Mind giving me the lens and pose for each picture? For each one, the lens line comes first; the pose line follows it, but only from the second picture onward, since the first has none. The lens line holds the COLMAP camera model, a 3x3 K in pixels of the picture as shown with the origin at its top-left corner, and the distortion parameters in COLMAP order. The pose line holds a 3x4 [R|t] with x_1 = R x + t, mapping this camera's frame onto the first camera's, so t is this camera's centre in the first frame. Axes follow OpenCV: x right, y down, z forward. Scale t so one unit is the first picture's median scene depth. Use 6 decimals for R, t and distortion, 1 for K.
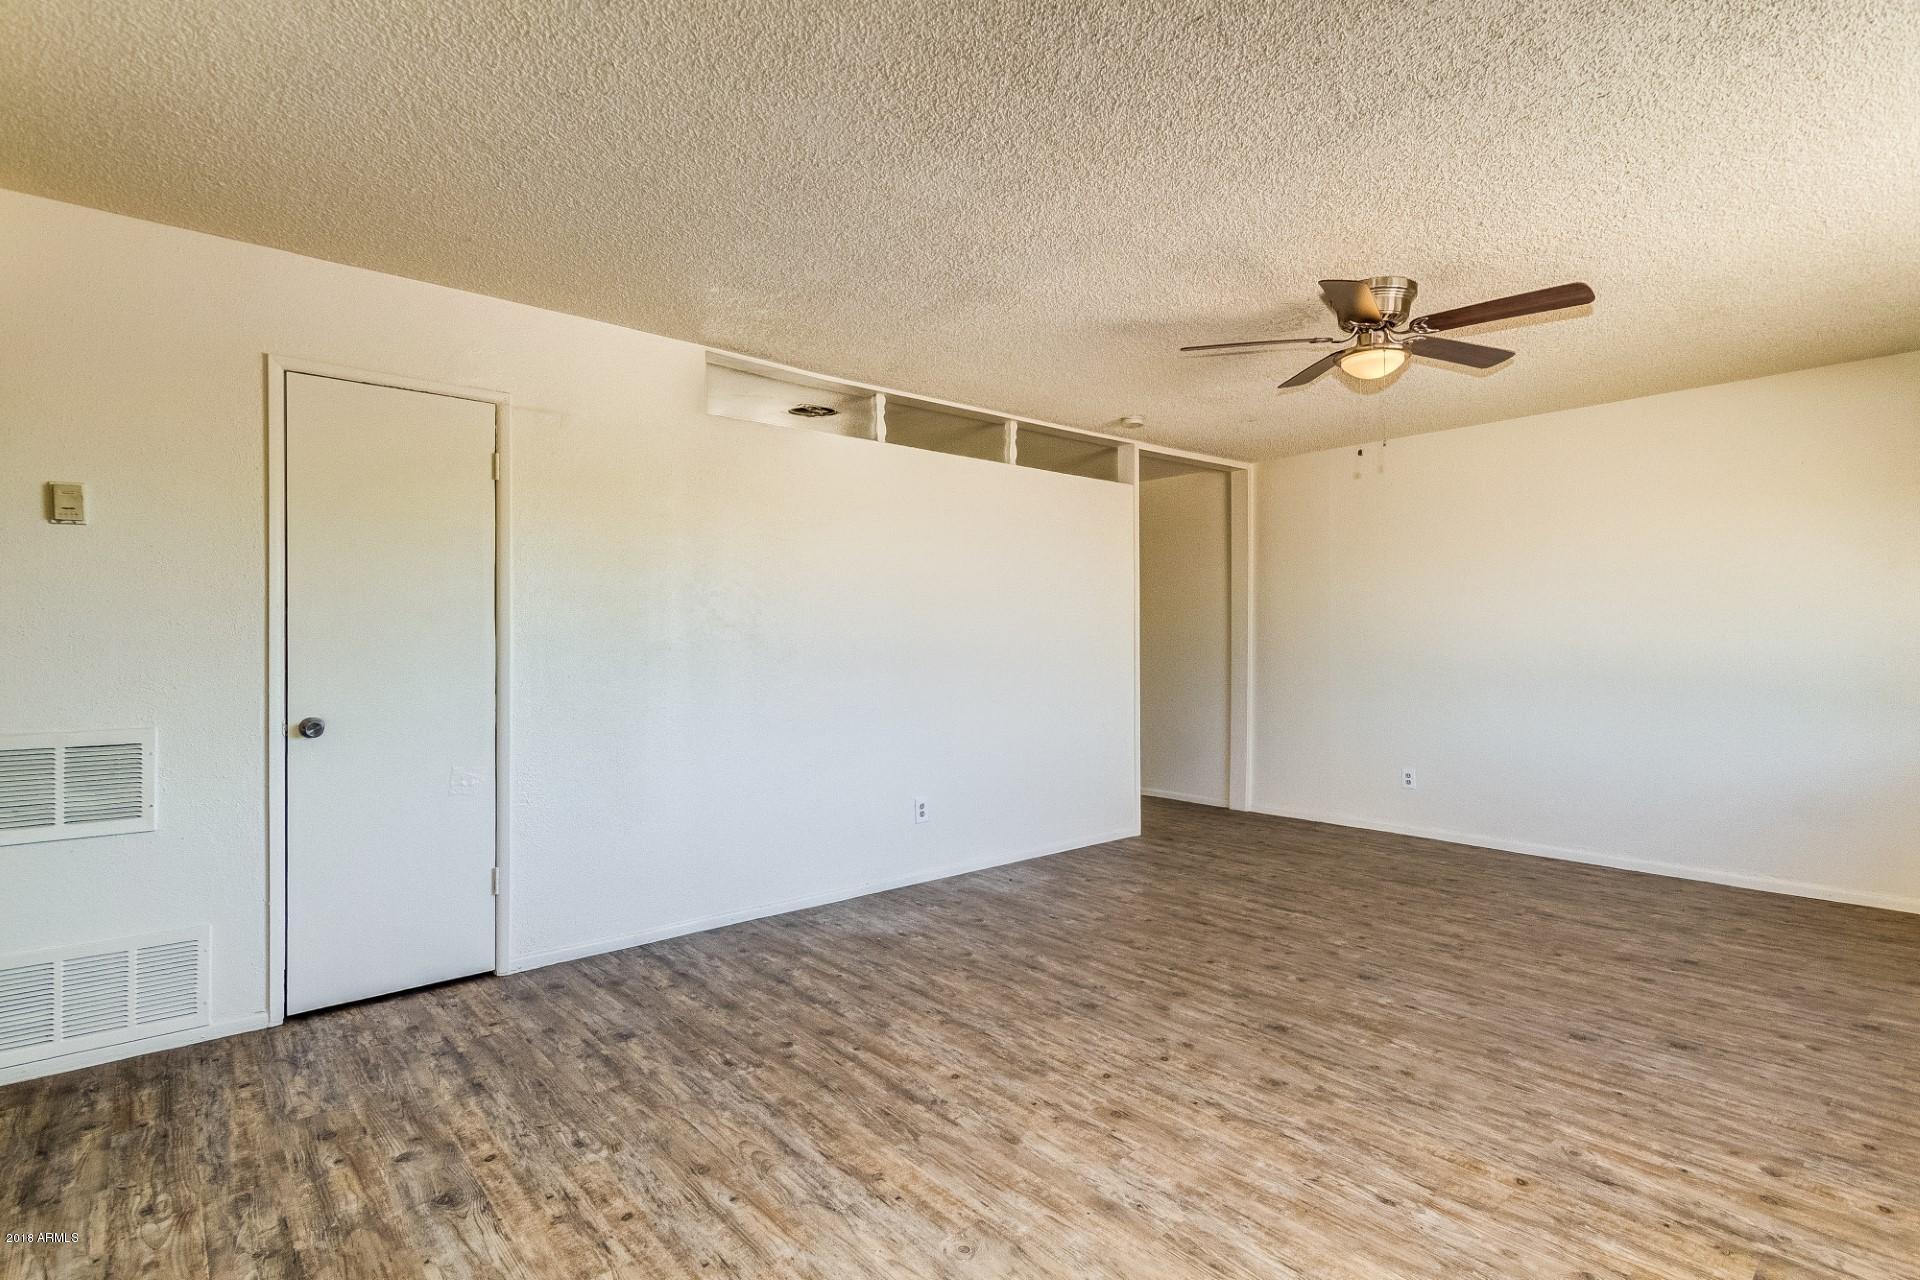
lens RADIAL K [[977.1, 0, 960.0], [0, 977.1, 640.0], [0, 0, 1]] dist [0.017206, -0.000989]
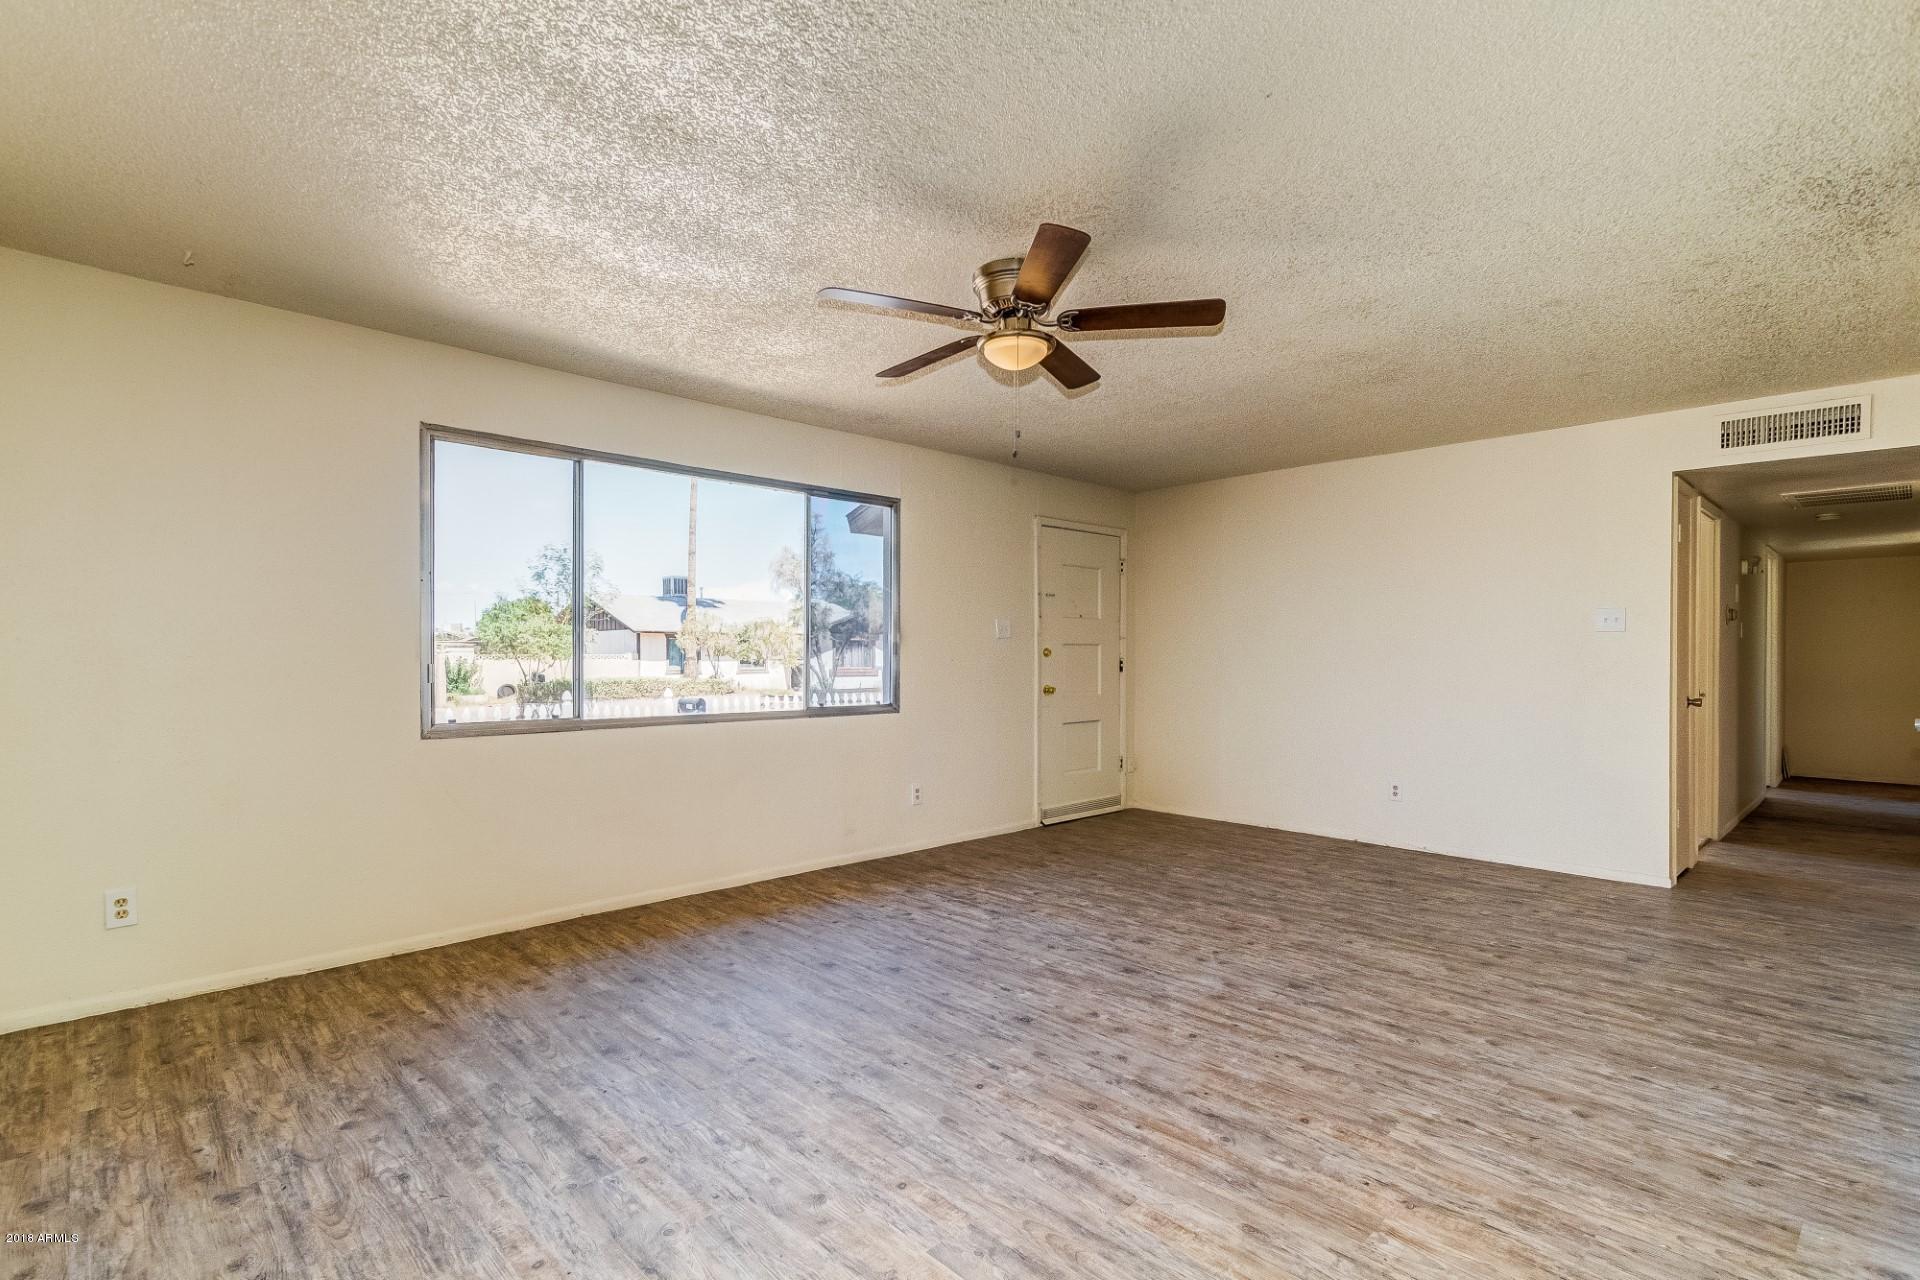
lens RADIAL K [[977.1, 0, 960.0], [0, 977.1, 640.0], [0, 0, 1]] dist [0.017206, -0.000989]
pose [[-0.998250, -0.000268, -0.059135, 0.559080], [0.000824, 0.999830, -0.018426, 0.007107], [0.059130, -0.018443, -0.998080, 2.031845]]
